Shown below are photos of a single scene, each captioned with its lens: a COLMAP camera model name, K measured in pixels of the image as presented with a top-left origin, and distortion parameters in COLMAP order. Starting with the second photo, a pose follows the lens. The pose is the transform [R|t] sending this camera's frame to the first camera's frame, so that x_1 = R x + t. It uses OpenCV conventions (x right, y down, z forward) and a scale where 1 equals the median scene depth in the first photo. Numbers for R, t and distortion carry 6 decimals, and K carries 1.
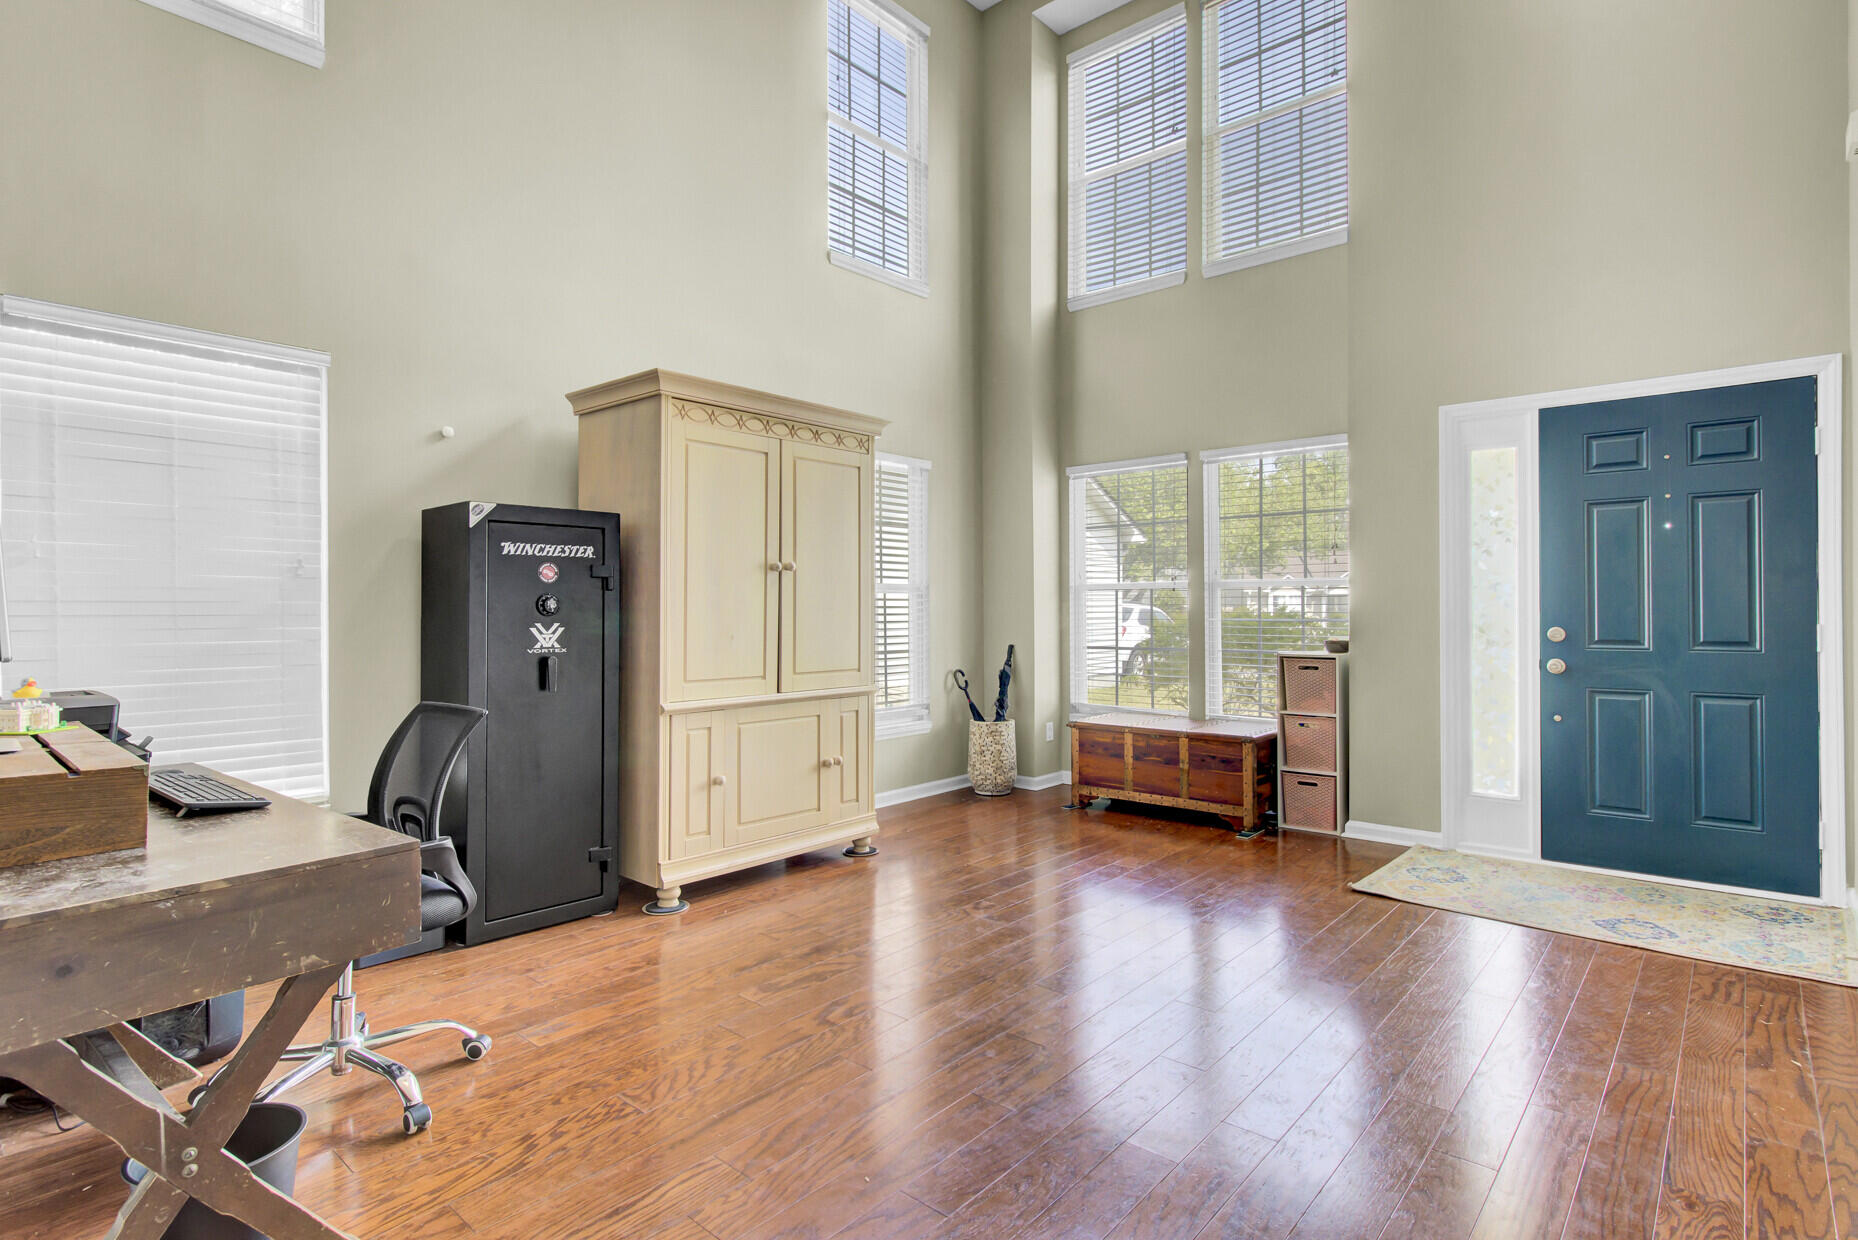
lens RADIAL K [[925.5, 0, 931.7], [0, 925.5, 611.2], [0, 0, 1]] dist [0.001614, -0.005086]
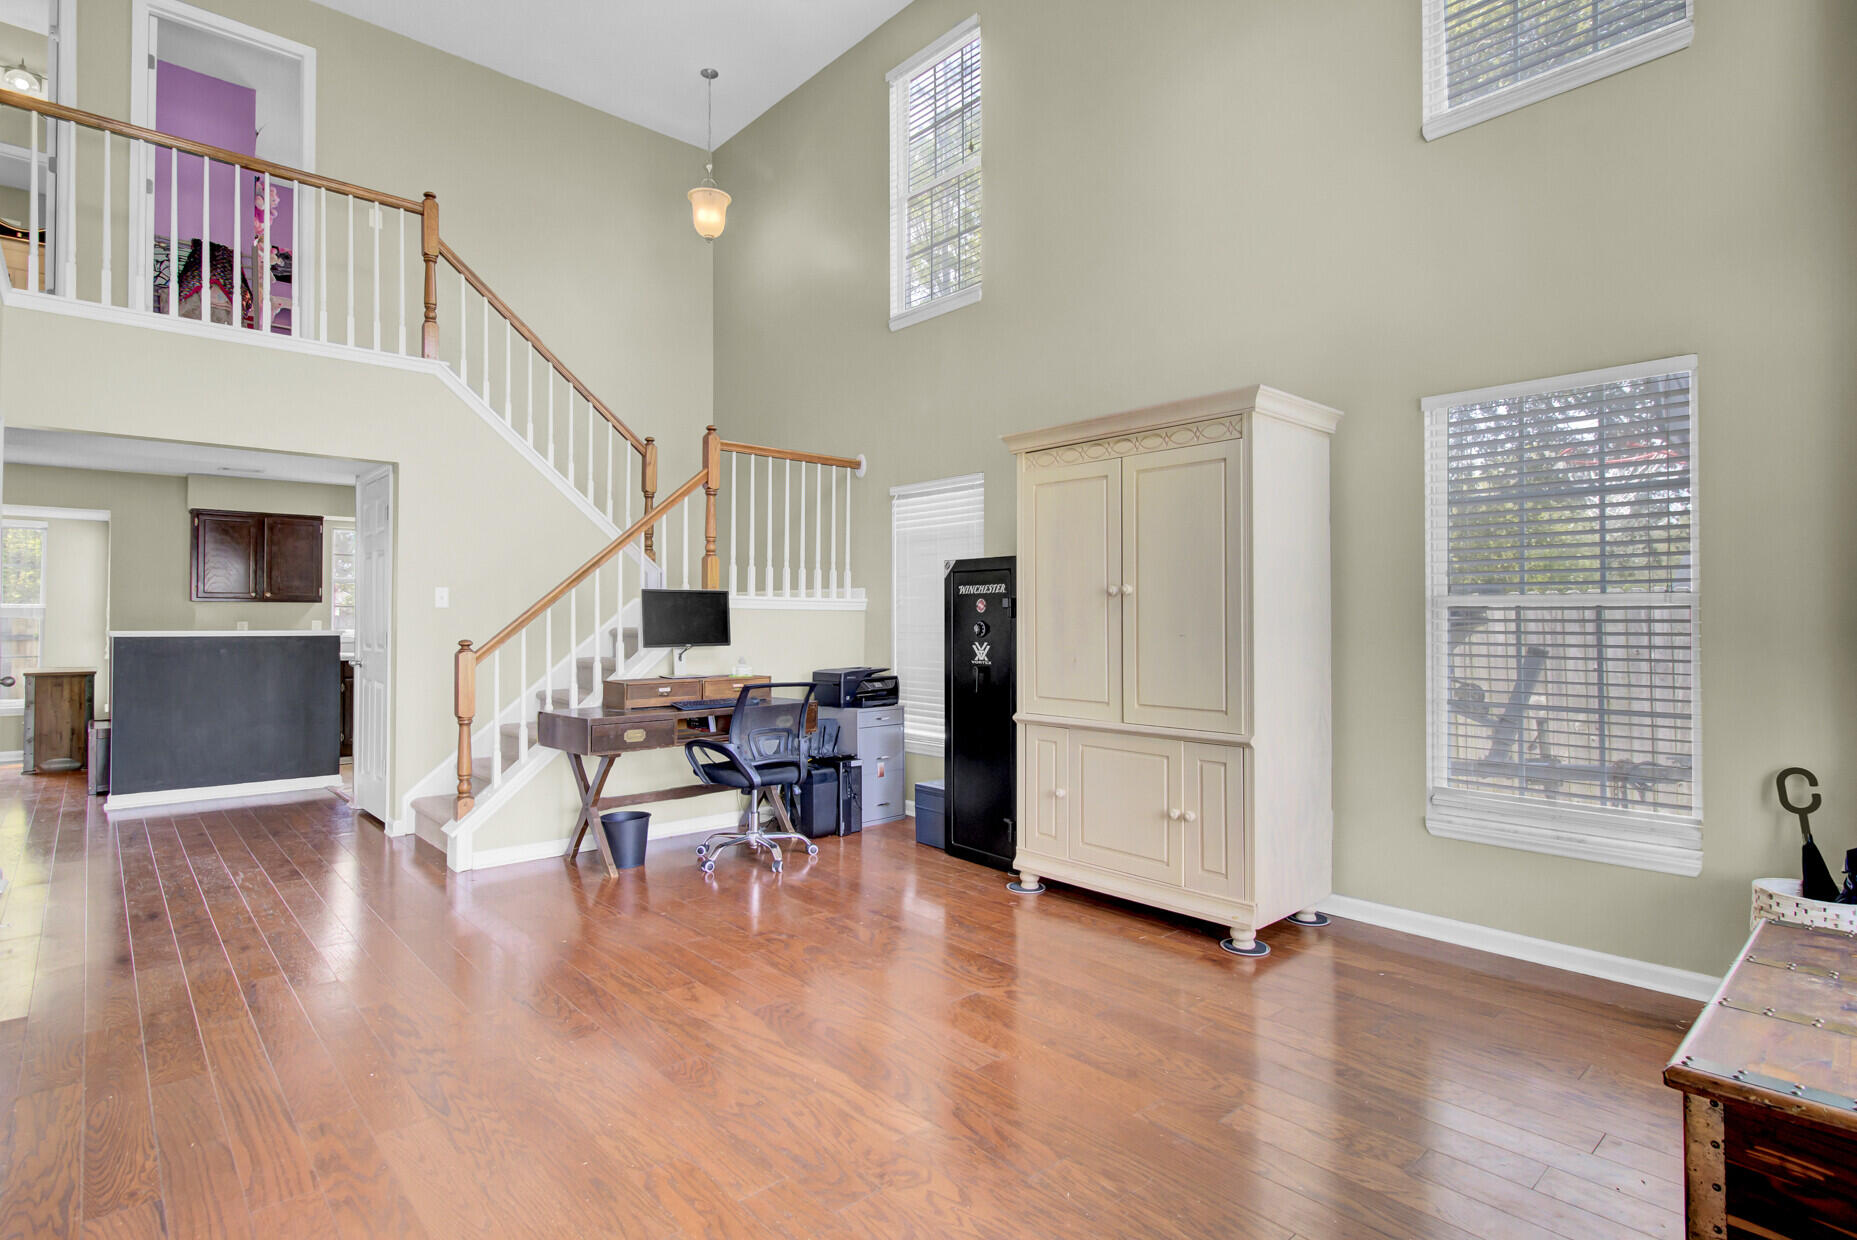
lens RADIAL K [[925.0, 0, 928.5], [0, 925.0, 604.4], [0, 0, 1]] dist [0.001614, -0.005086]
pose [[-0.113471, -0.015101, -0.993427, 0.706816], [-0.001536, 0.999886, -0.015024, -0.016704], [0.993540, -0.000178, -0.113482, 0.795984]]
